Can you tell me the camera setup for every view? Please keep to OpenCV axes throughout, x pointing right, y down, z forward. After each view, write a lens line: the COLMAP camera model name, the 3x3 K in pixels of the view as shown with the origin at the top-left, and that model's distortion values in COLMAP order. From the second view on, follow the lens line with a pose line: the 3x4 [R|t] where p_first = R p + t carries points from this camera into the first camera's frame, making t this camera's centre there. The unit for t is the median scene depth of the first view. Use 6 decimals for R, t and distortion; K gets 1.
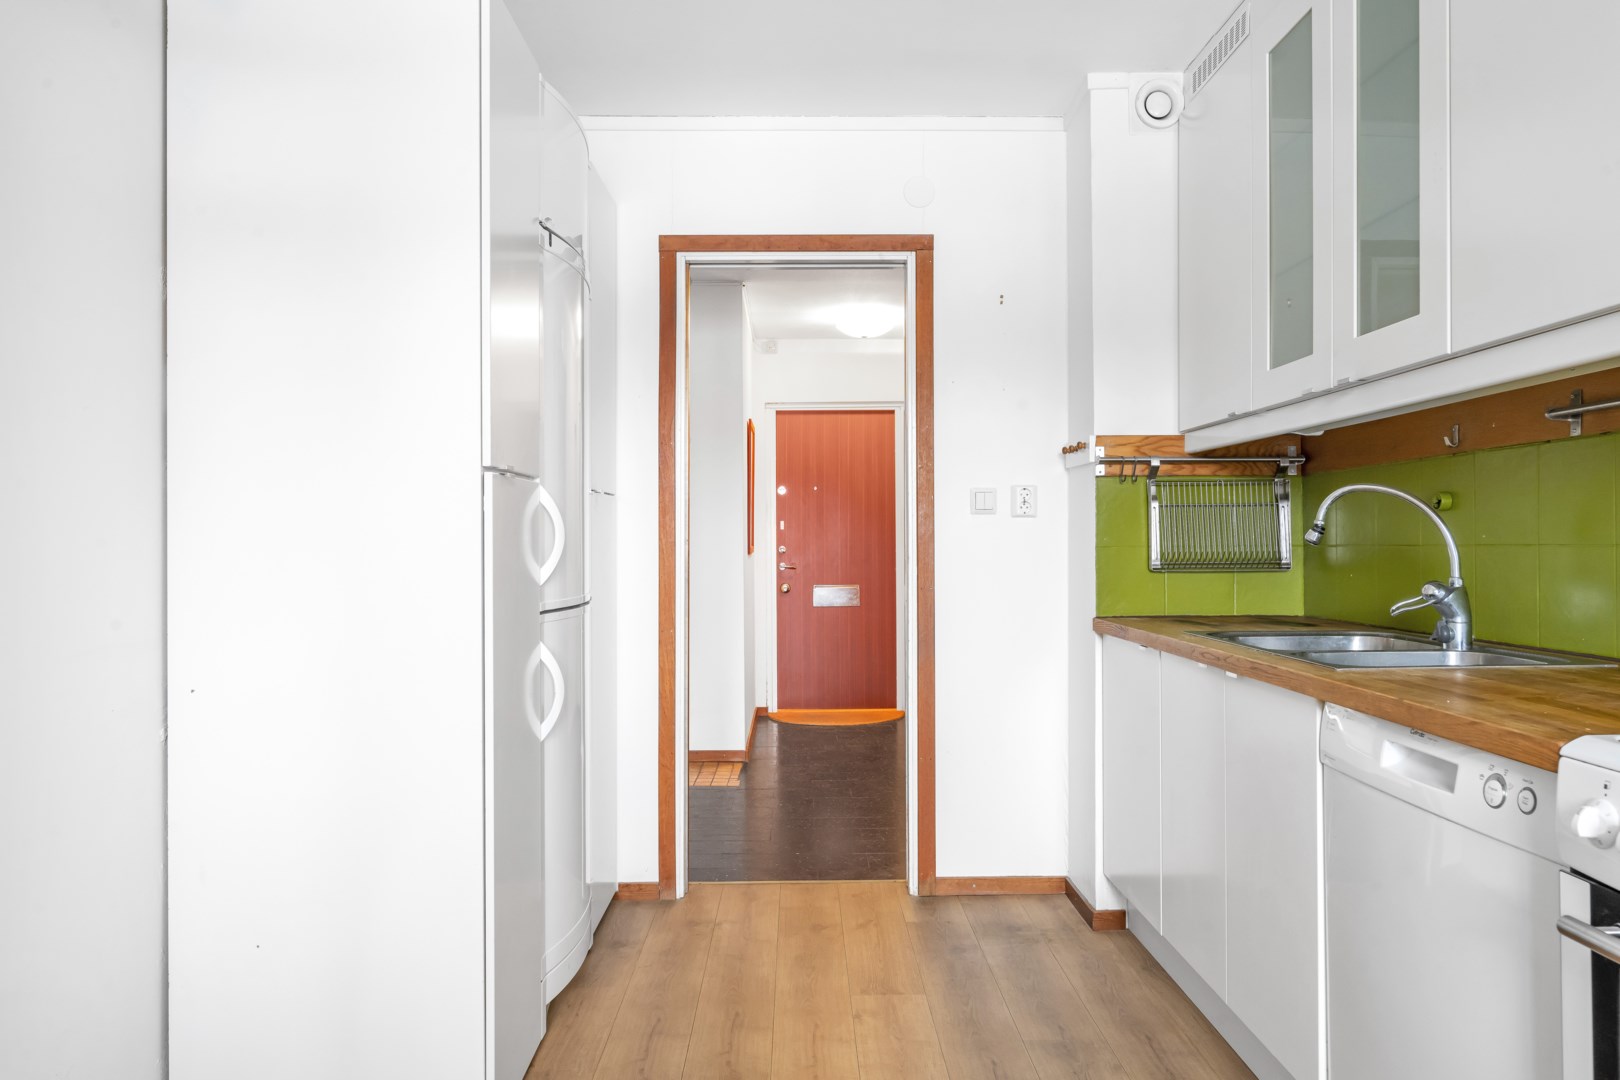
lens RADIAL K [[1072.4, 0, 810.0], [0, 1072.4, 540.0], [0, 0, 1]] dist [0.000388, 0.001466]
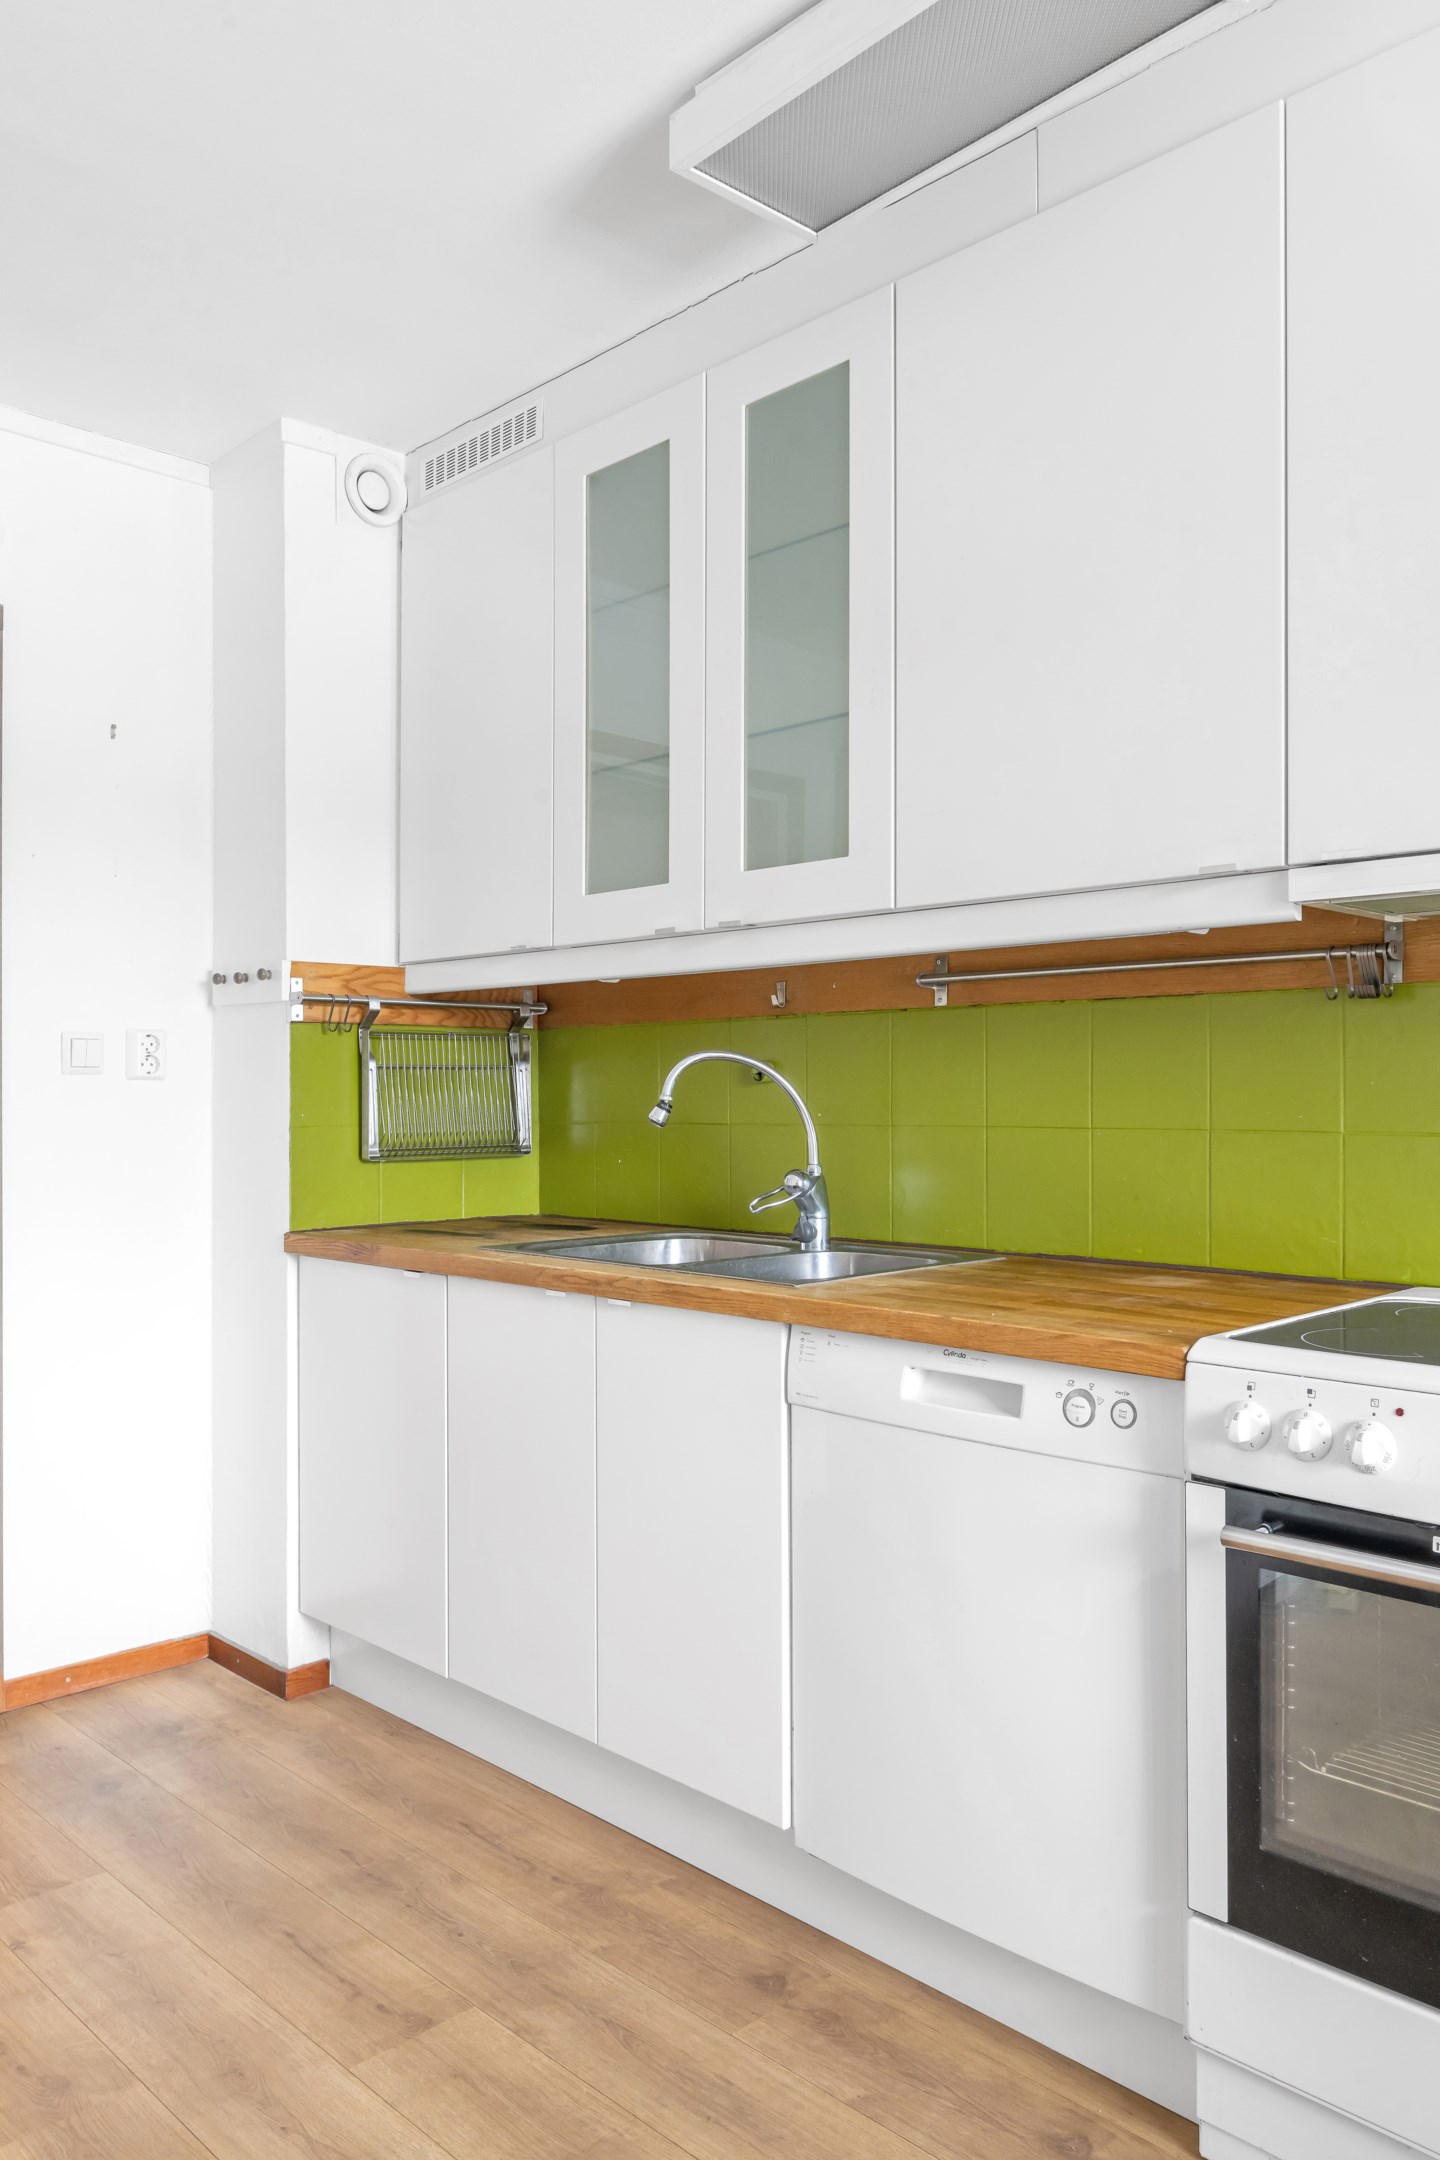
lens RADIAL K [[1601.4, 0, 677.8], [0, 1601.4, 1097.3], [0, 0, 1]] dist [-0.004311, 0.005008]
pose [[0.735864, -0.000395, 0.677130, -0.237174], [-0.000884, 0.999998, 0.001543, -0.014308], [-0.677129, -0.001734, 0.735862, 0.102534]]
